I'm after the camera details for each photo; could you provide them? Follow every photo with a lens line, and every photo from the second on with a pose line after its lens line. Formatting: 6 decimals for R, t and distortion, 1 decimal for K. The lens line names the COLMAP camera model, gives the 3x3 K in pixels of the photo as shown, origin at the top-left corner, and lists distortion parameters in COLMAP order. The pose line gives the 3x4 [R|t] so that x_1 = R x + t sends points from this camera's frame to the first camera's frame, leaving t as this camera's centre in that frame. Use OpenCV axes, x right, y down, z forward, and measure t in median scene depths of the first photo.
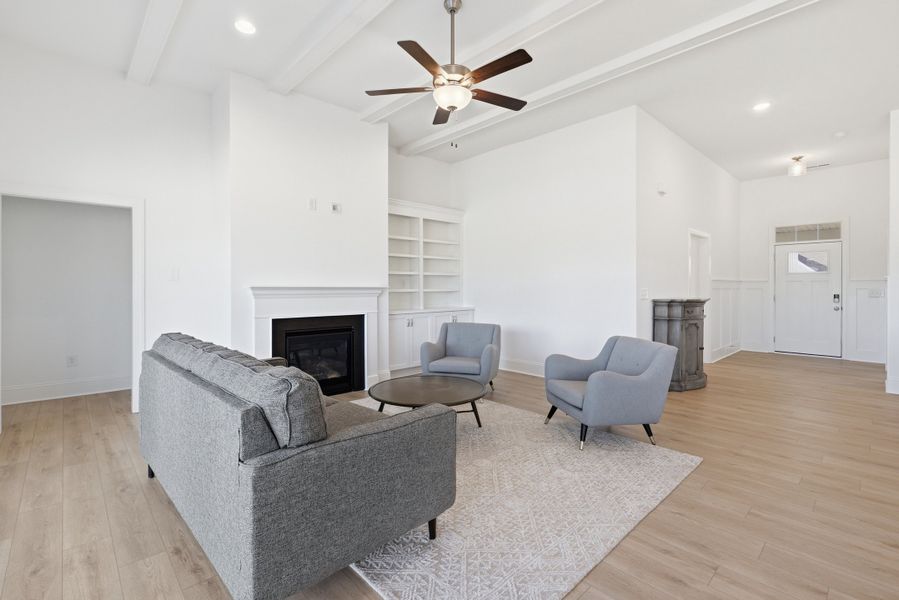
lens RADIAL K [[404.7, 0, 450.1], [0, 404.7, 285.7], [0, 0, 1]] dist [0.001735, 0.000418]
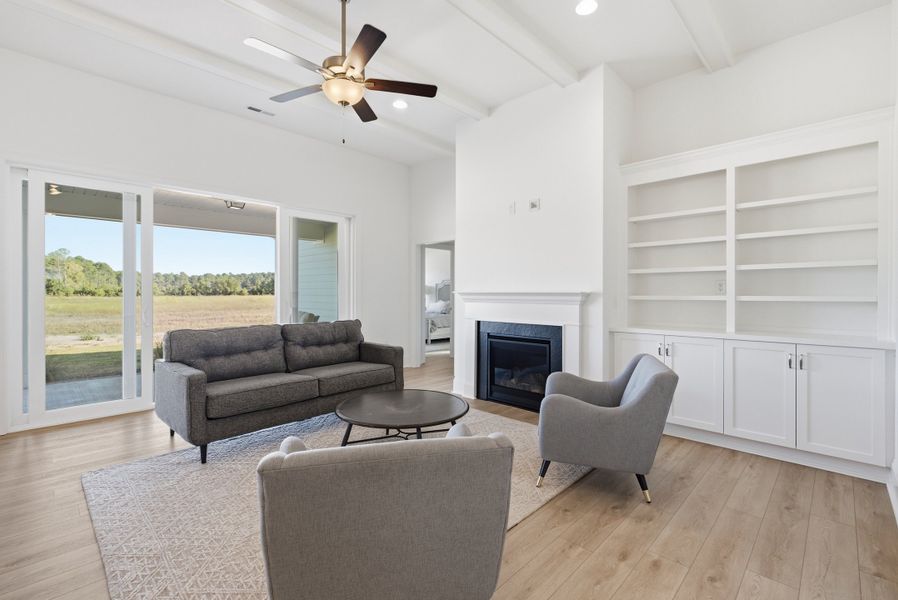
lens RADIAL K [[407.0, 0, 443.0], [0, 407.0, 291.8], [0, 0, 1]] dist [0.001166, 0.000194]
pose [[0.037361, -0.005931, -0.999284, 0.597668], [0.001957, 0.999981, -0.005862, 0.006435], [0.999300, -0.001737, 0.037372, 0.738534]]
